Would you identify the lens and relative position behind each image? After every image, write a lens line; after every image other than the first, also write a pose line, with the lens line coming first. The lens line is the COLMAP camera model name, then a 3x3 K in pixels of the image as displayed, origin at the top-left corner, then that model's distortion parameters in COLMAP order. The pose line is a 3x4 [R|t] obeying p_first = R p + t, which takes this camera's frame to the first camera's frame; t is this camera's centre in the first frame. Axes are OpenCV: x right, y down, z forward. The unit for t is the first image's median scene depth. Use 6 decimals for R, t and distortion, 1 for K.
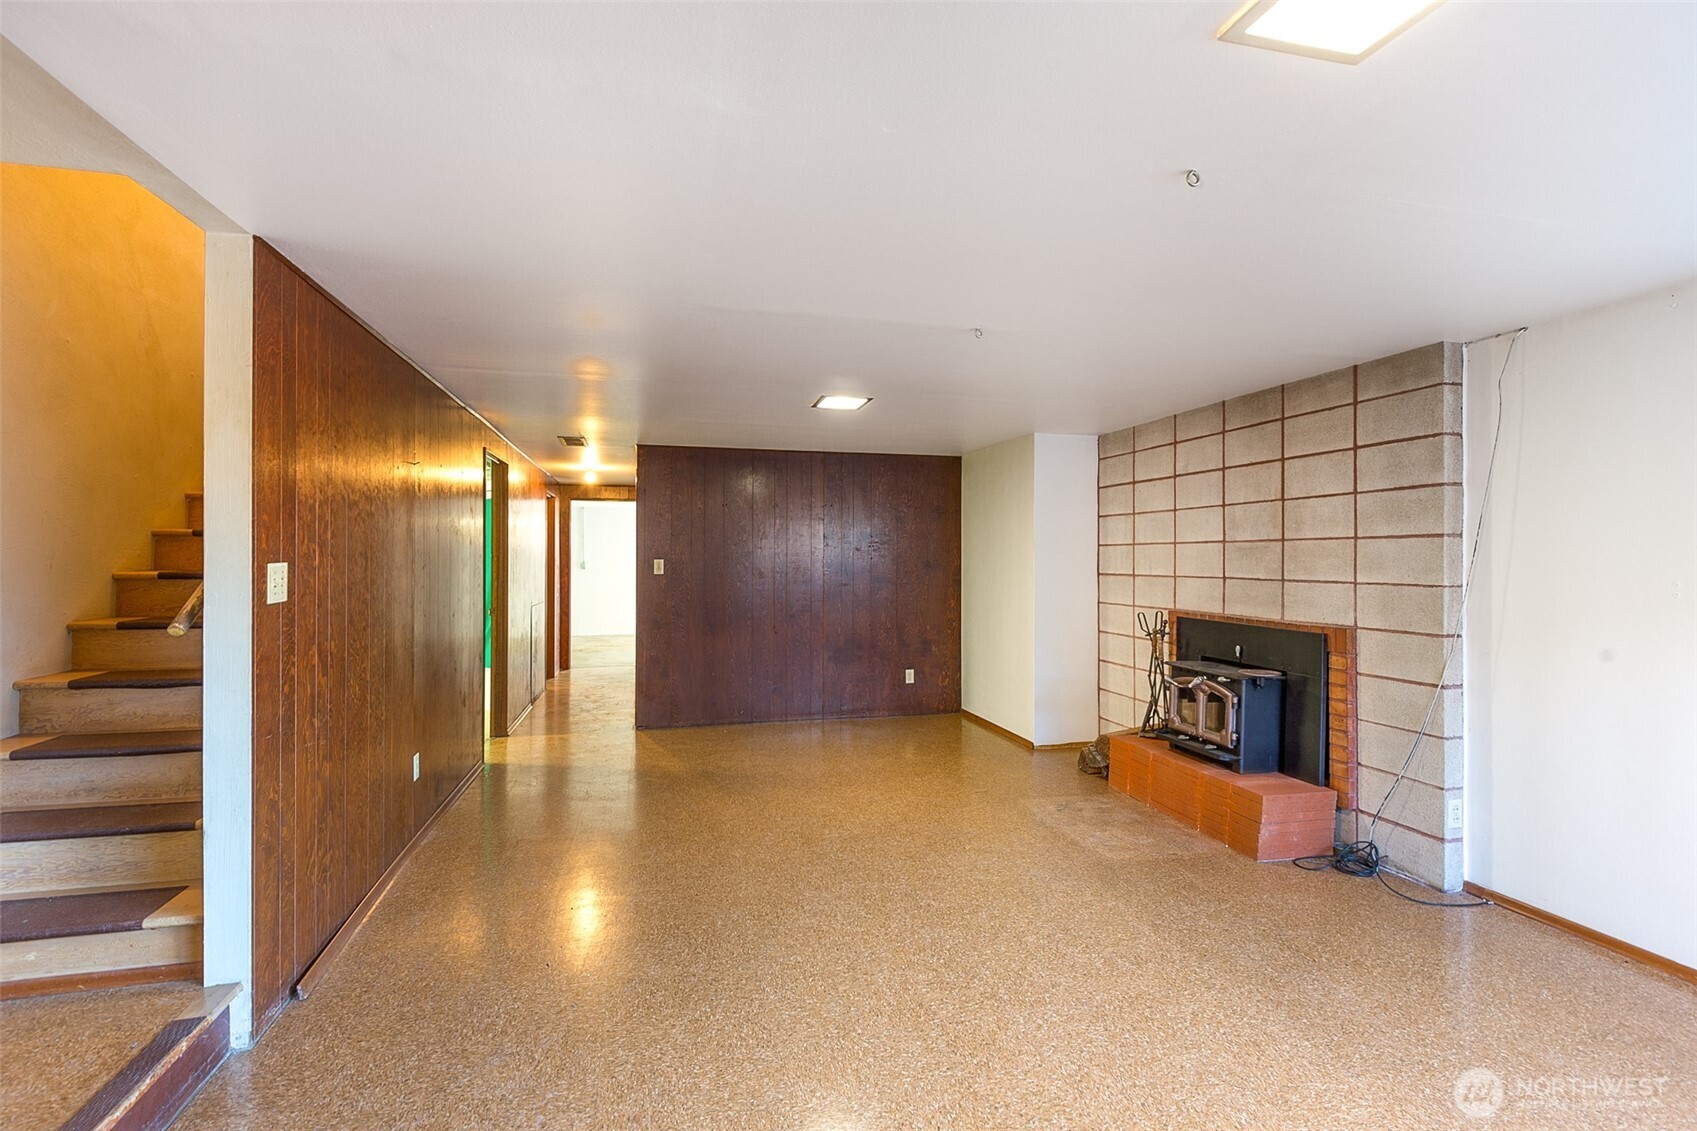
lens RADIAL K [[769.2, 0, 847.5], [0, 769.2, 561.3], [0, 0, 1]] dist [0.008018, -0.002801]
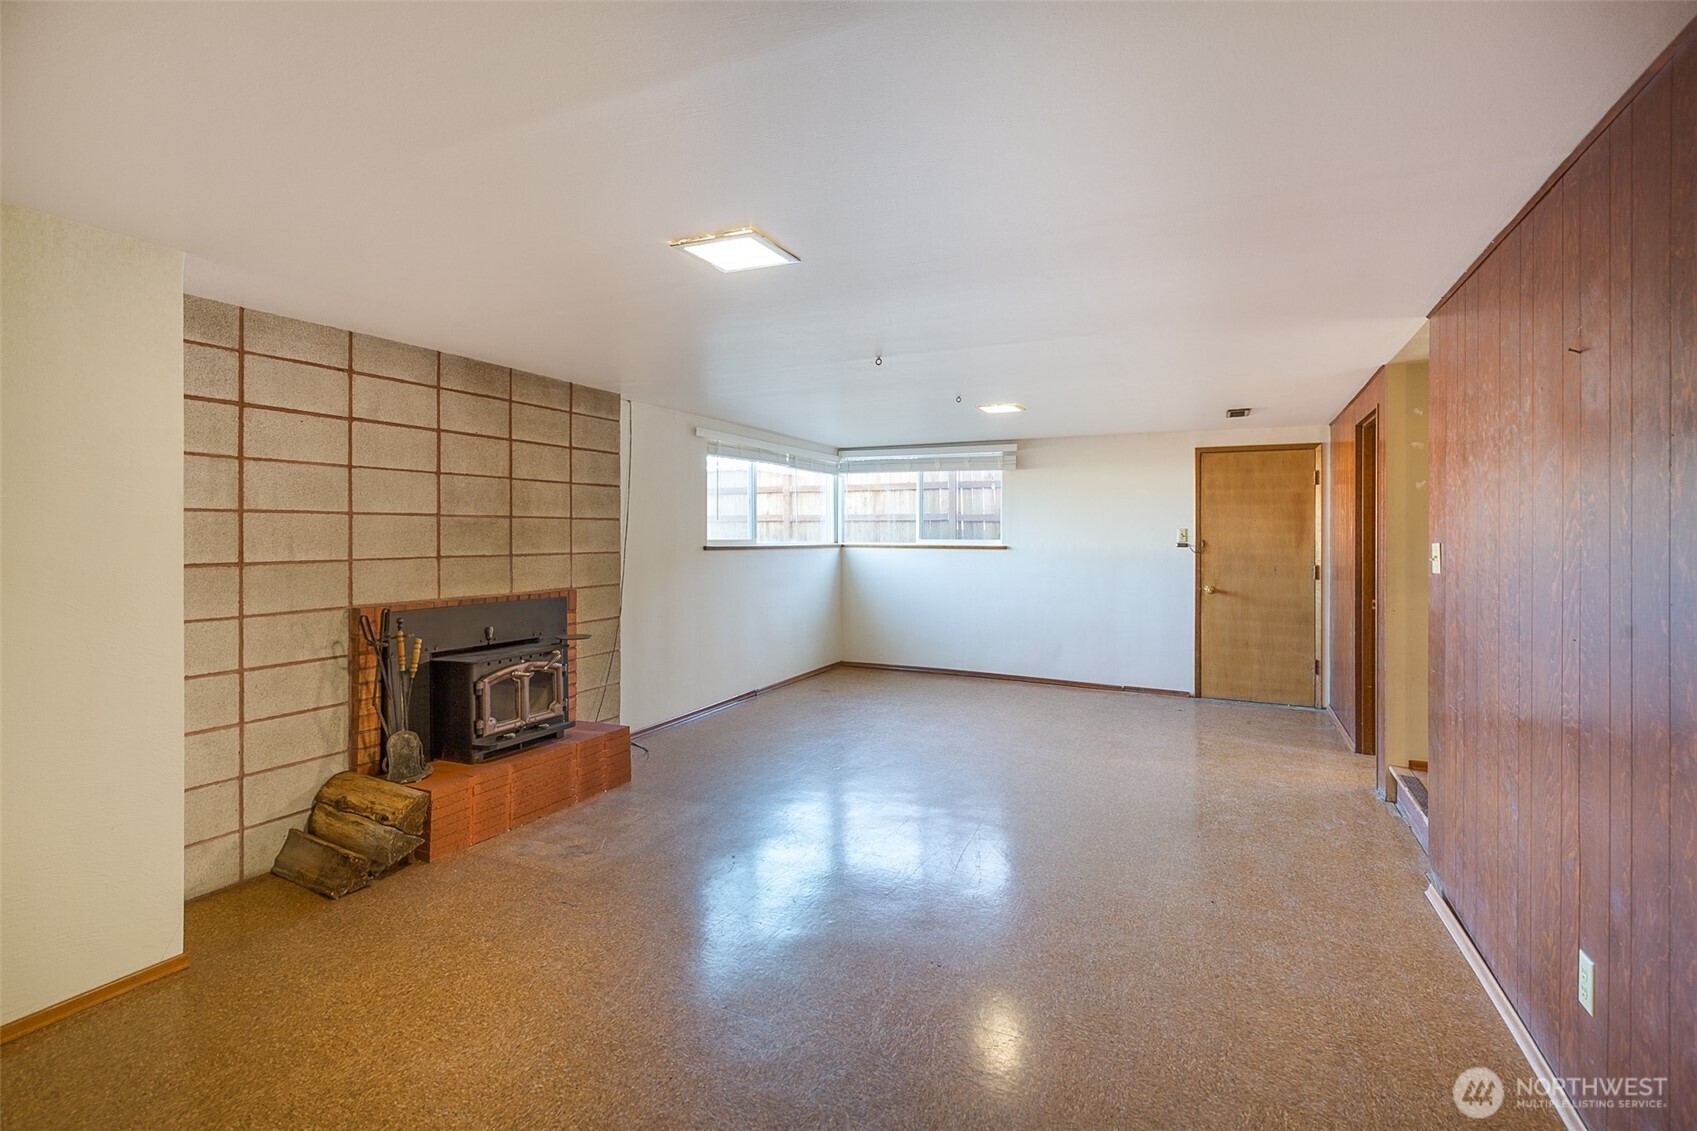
lens RADIAL K [[769.2, 0, 865.1], [0, 769.2, 534.1], [0, 0, 1]] dist [0.008018, -0.002801]
pose [[-0.775691, -0.001790, 0.631111, -0.449717], [0.001041, 0.999991, 0.004117, -0.007868], [-0.631112, 0.003850, -0.775682, 1.446147]]
